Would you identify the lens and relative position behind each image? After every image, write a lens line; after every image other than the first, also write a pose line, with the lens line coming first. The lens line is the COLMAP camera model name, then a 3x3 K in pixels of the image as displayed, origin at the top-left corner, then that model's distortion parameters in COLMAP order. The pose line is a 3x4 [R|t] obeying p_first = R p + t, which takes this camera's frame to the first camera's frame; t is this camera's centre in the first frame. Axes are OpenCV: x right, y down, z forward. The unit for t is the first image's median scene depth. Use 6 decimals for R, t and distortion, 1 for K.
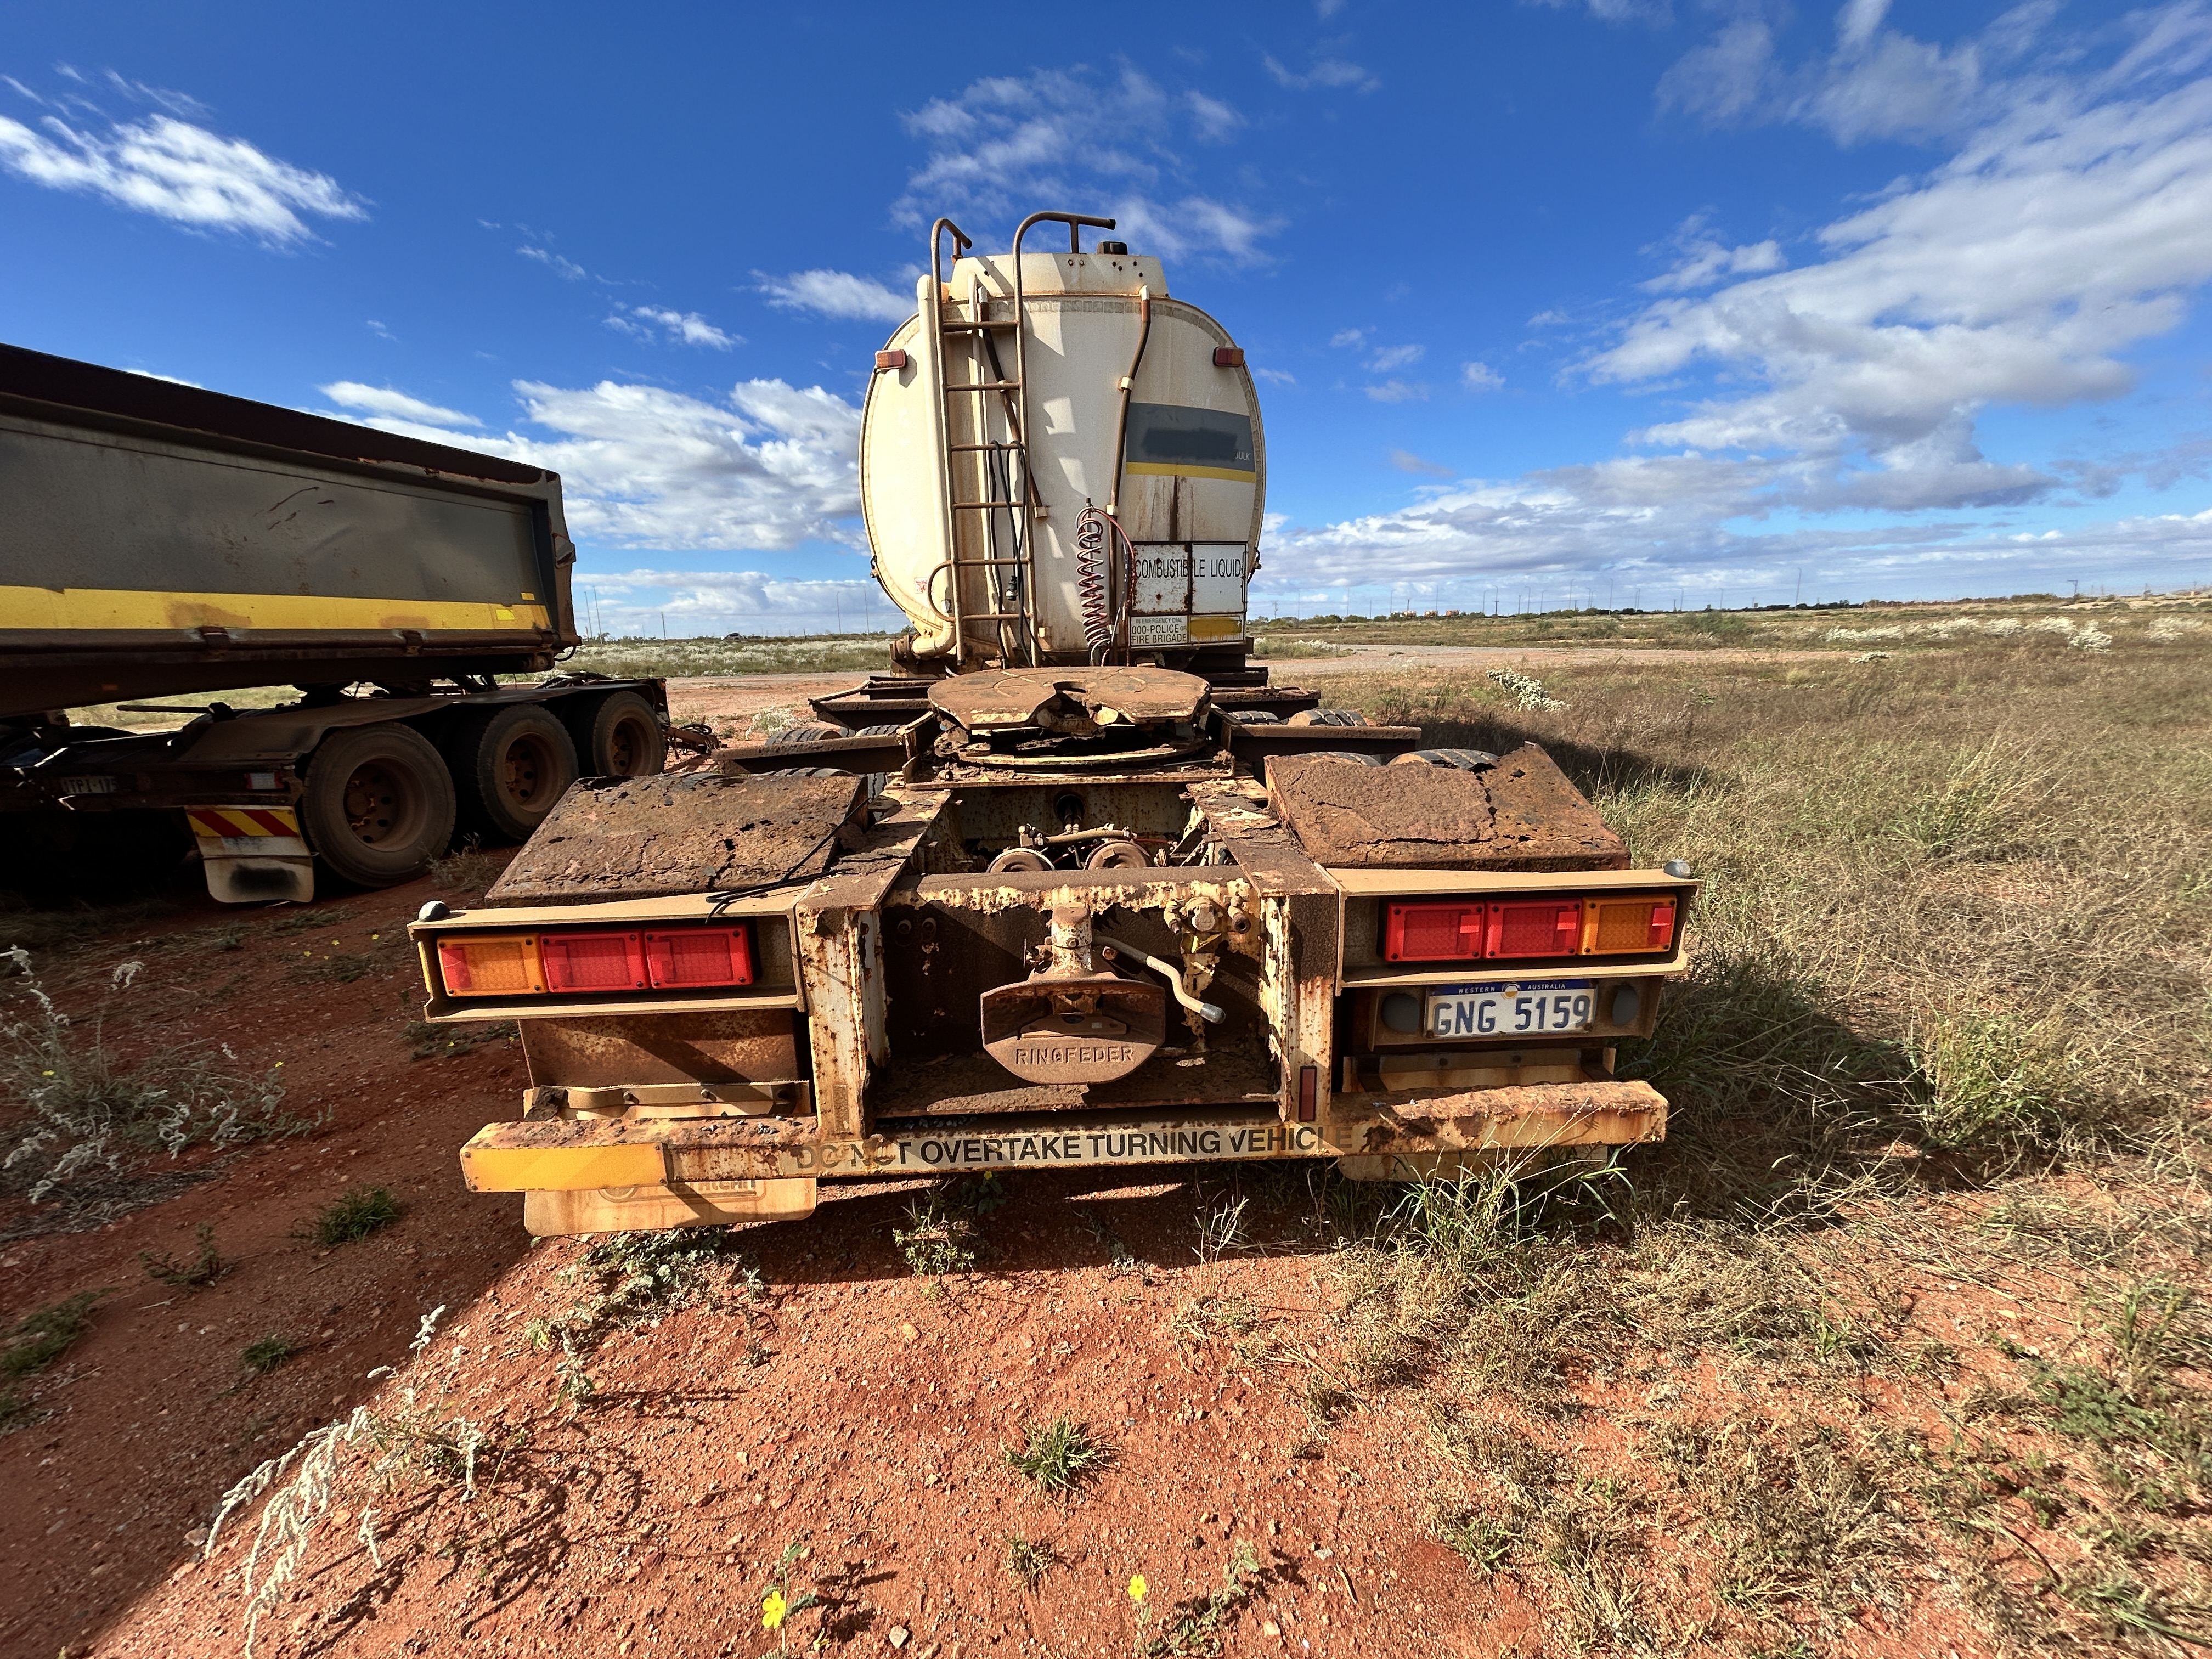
lens RADIAL K [[877.9, 0, 1113.3], [0, 877.9, 866.6], [0, 0, 1]] dist [-0.000221, 0.000093]
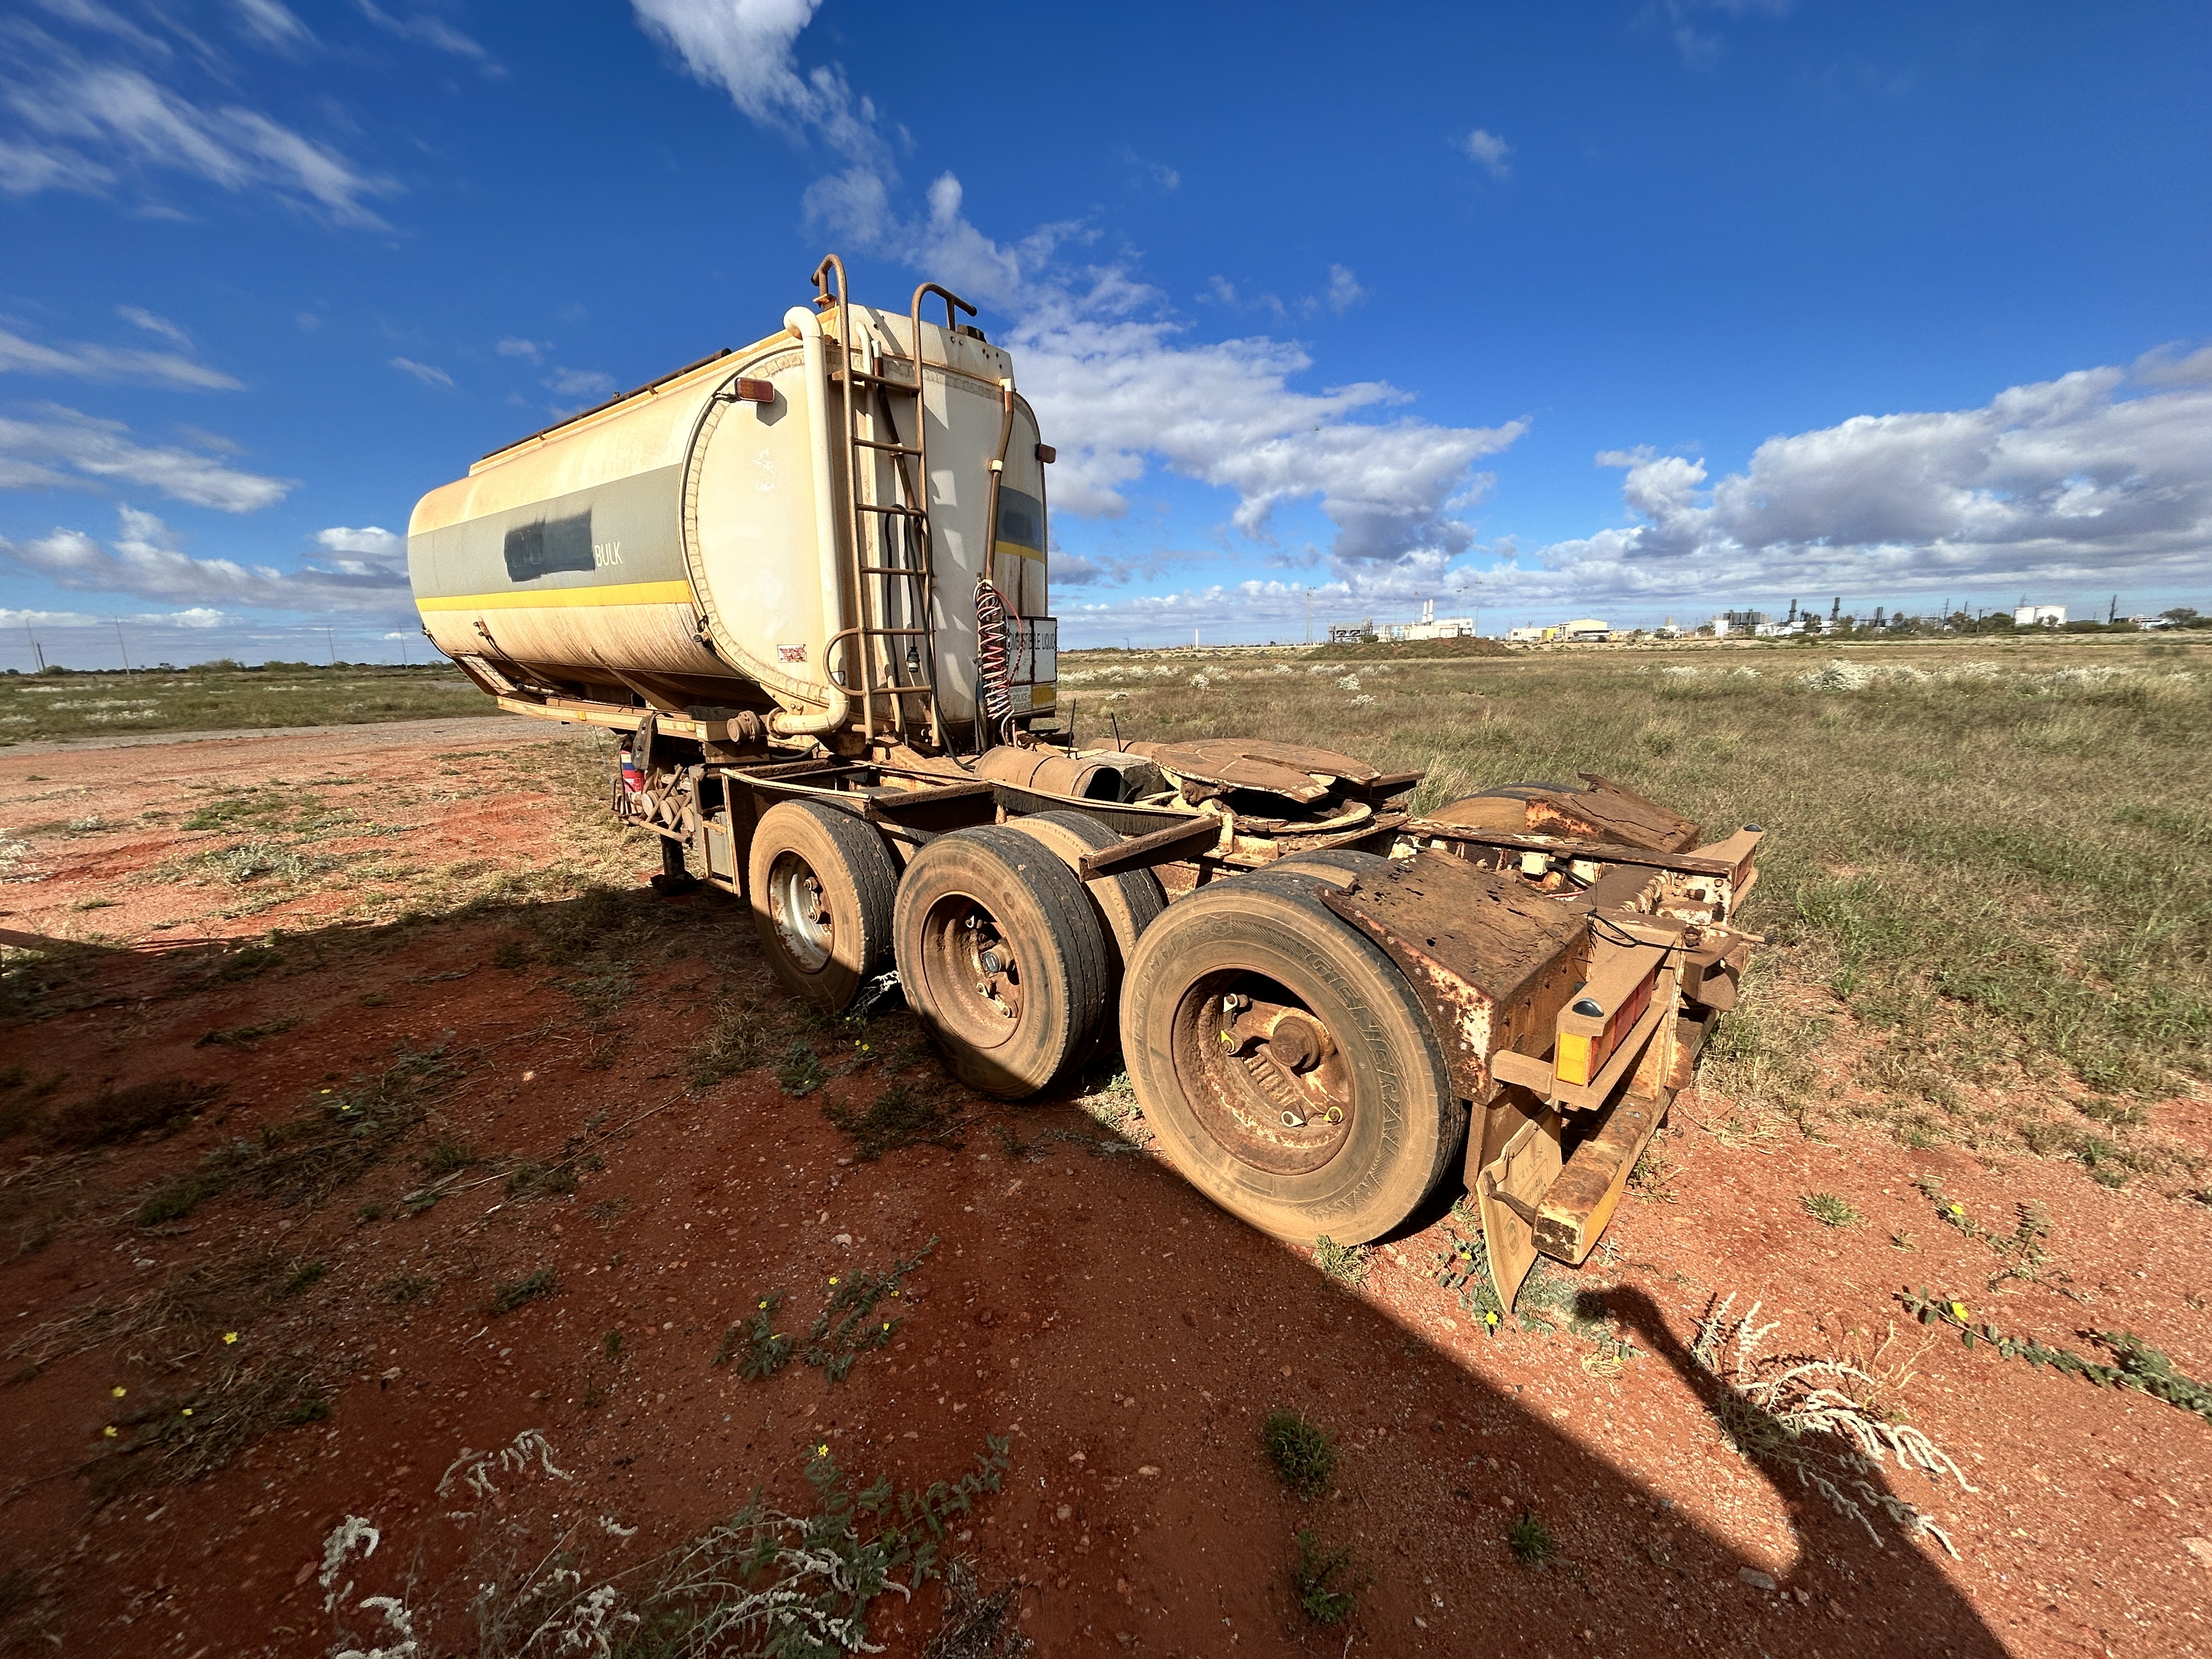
lens RADIAL K [[913.2, 0, 1125.0], [0, 913.2, 861.7], [0, 0, 1]] dist [0.001563, -0.000138]
pose [[0.665635, -0.160613, 0.728789, -0.668399], [0.205603, 0.978241, 0.027803, -0.088554], [-0.717396, 0.131334, 0.684174, 0.204121]]
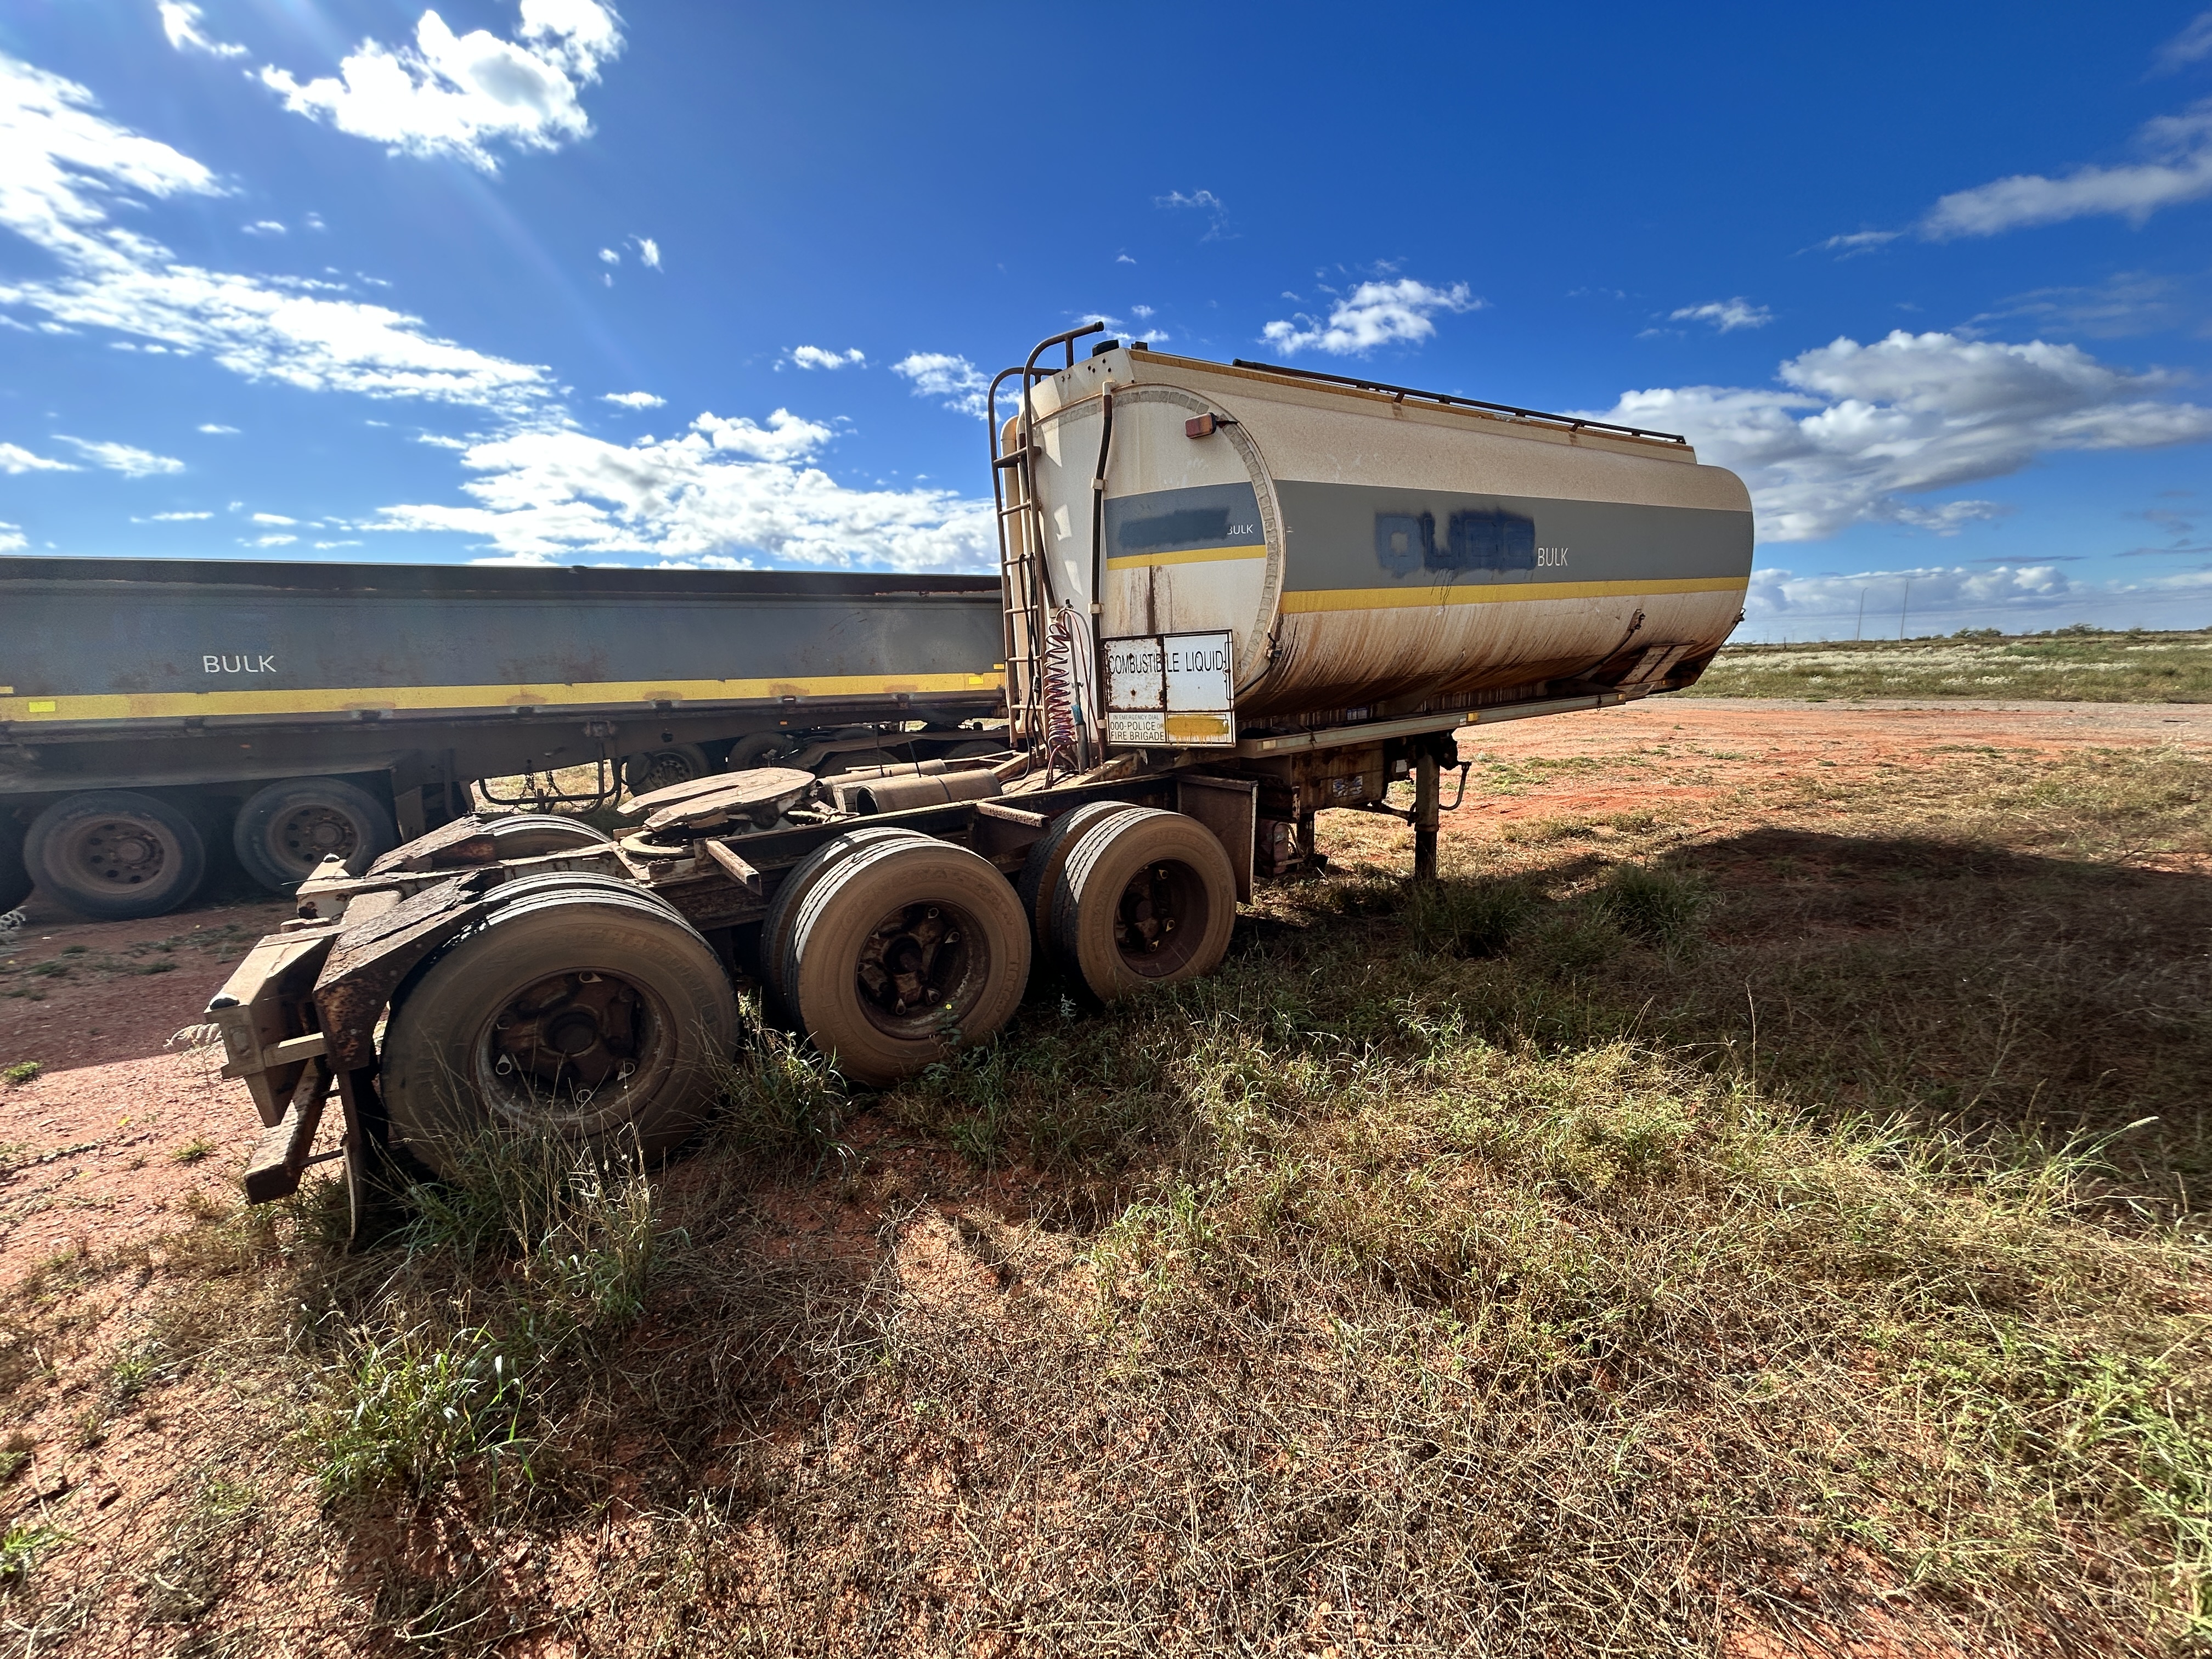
lens RADIAL K [[870.1, 0, 1110.8], [0, 870.1, 874.0], [0, 0, 1]] dist [0.019294, -0.003970]
pose [[0.548722, 0.204869, -0.810514, 0.829758], [-0.209807, 0.972228, 0.103704, -0.205041], [0.809250, 0.113147, 0.576466, 0.448084]]
